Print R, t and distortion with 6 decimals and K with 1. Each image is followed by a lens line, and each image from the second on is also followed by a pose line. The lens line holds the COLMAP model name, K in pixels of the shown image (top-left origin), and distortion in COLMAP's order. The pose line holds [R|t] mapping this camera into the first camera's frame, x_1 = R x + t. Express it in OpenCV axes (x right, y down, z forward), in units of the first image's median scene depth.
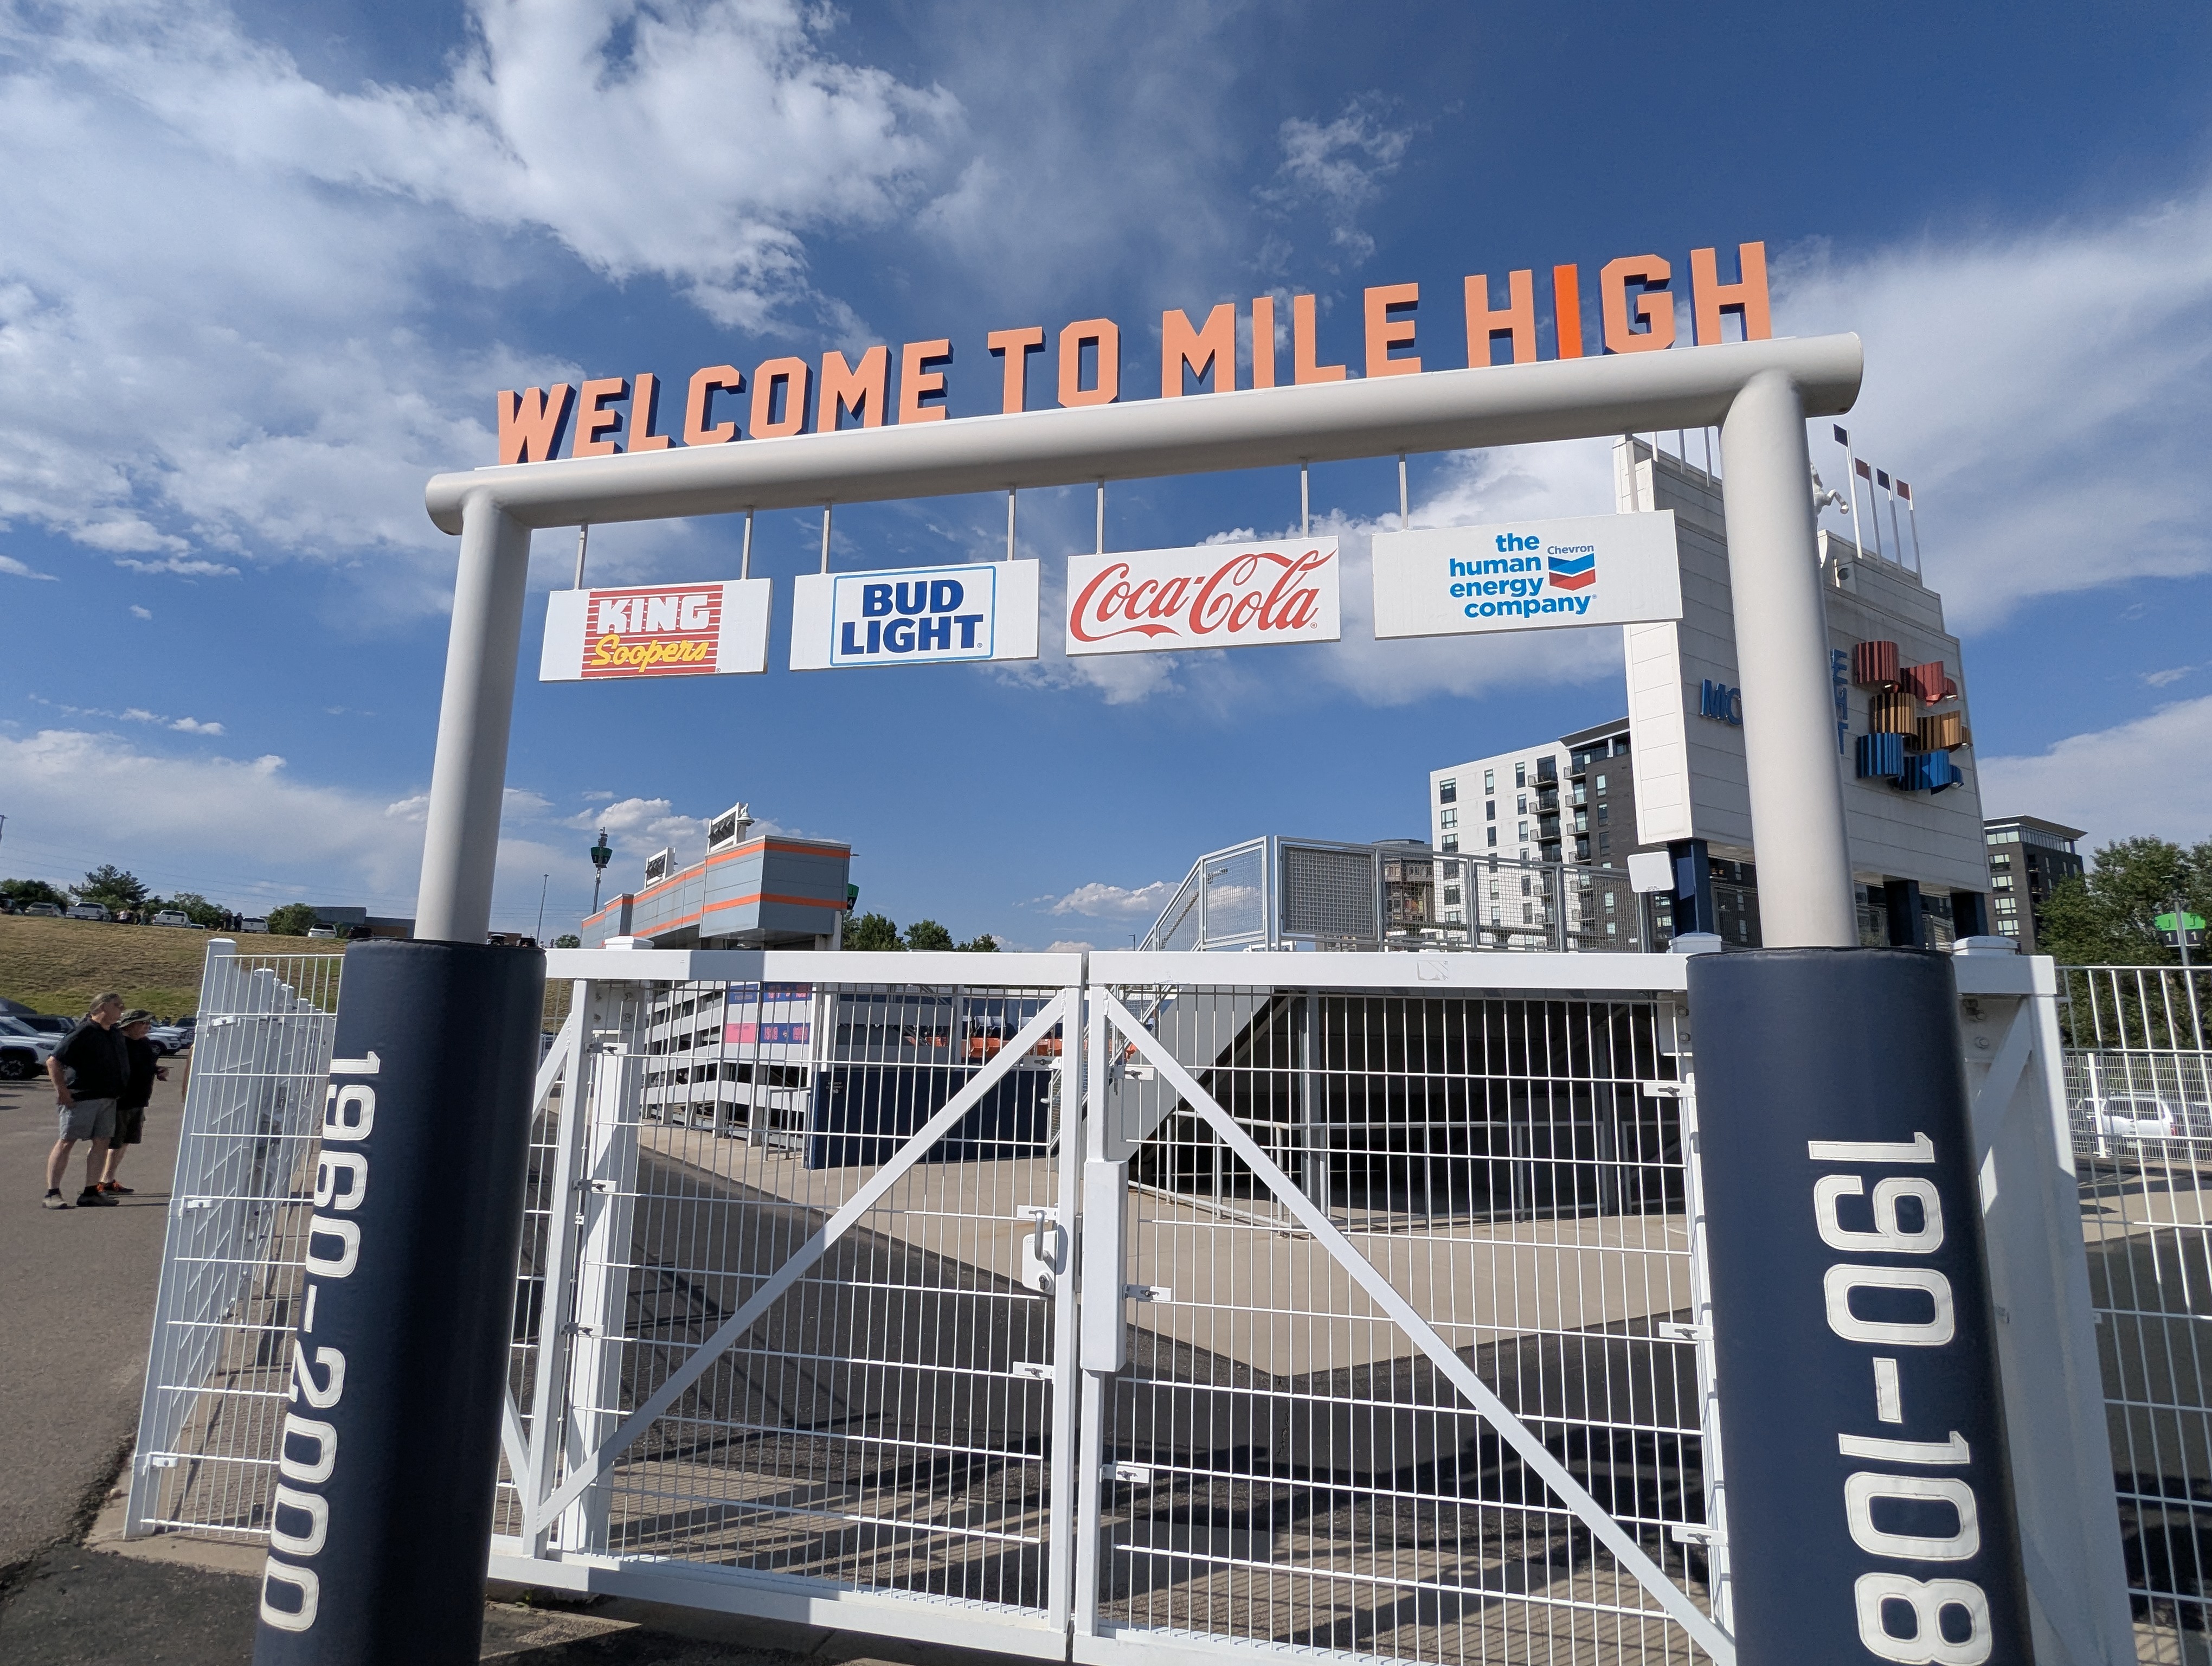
lens RADIAL K [[1071.6, 0, 1106.0], [0, 1071.6, 833.0], [0, 0, 1]] dist [0.001964, 0.002015]
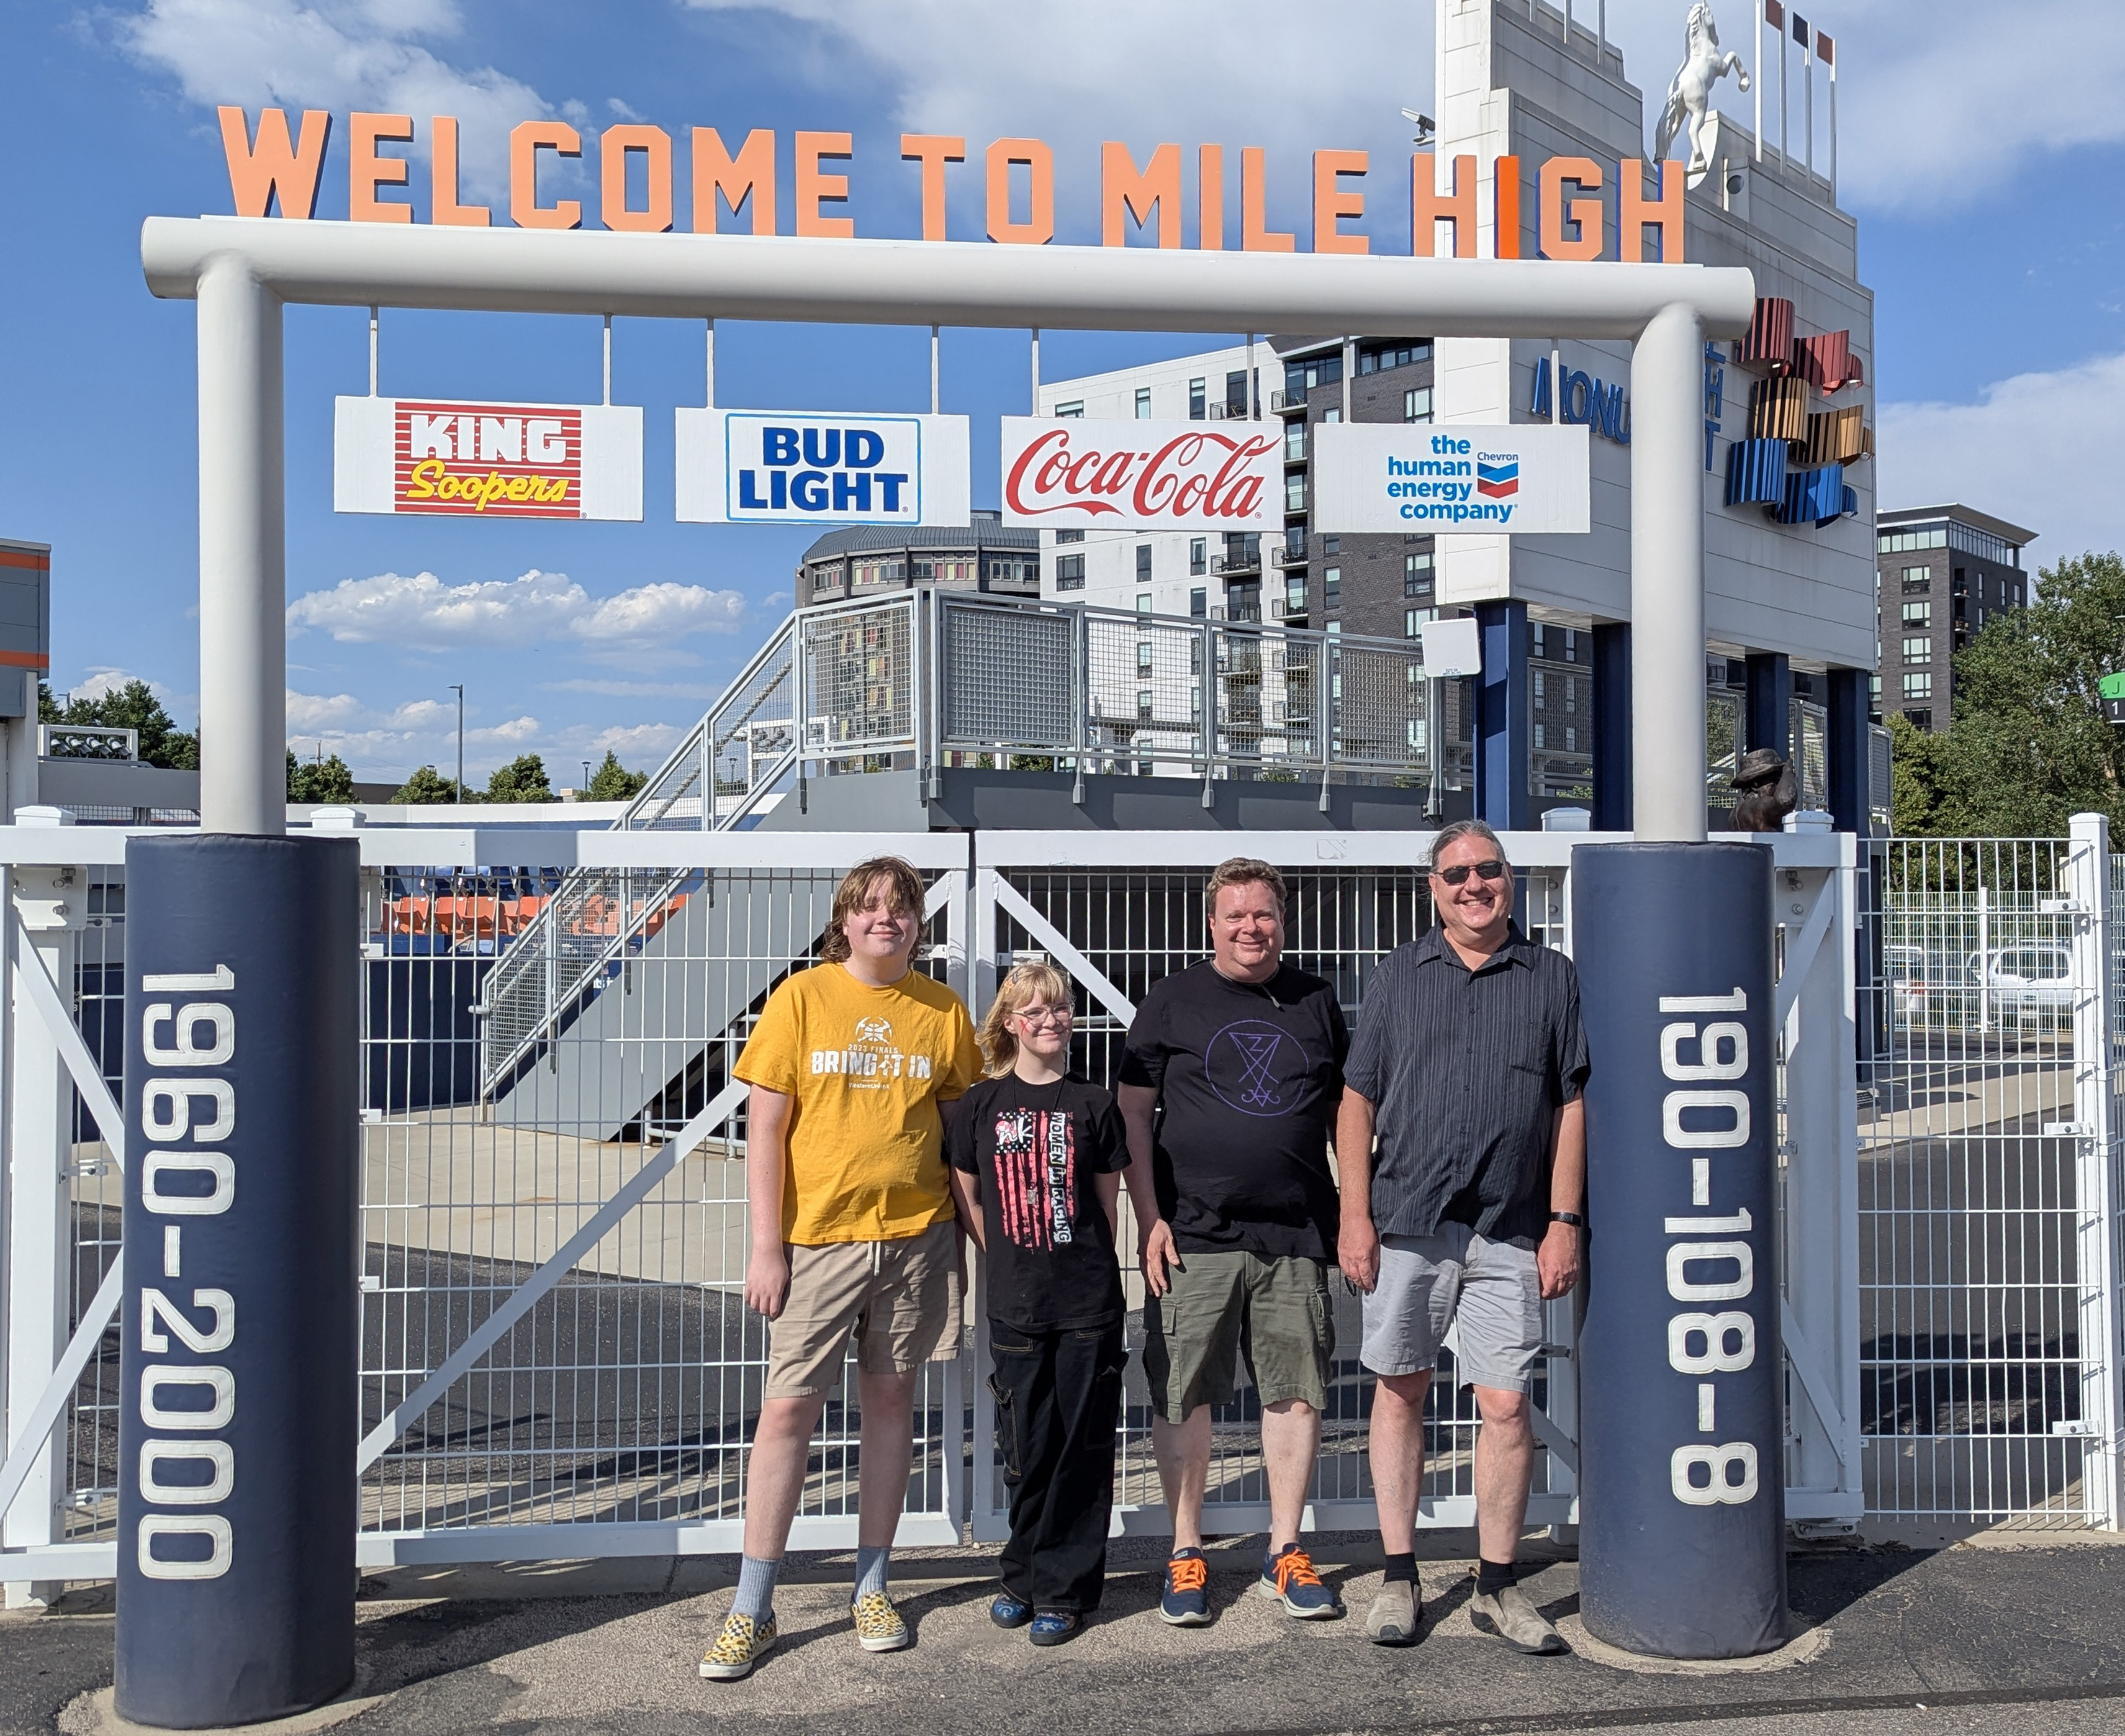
lens RADIAL K [[1974.6, 0, 1061.7], [0, 1974.6, 779.1], [0, 0, 1]] dist [0.069117, -0.021896]
pose [[0.956767, -0.005339, 0.290807, -0.476070], [-0.034079, 0.990887, 0.130312, -0.168781], [-0.288852, -0.134589, 0.947866, -0.667545]]
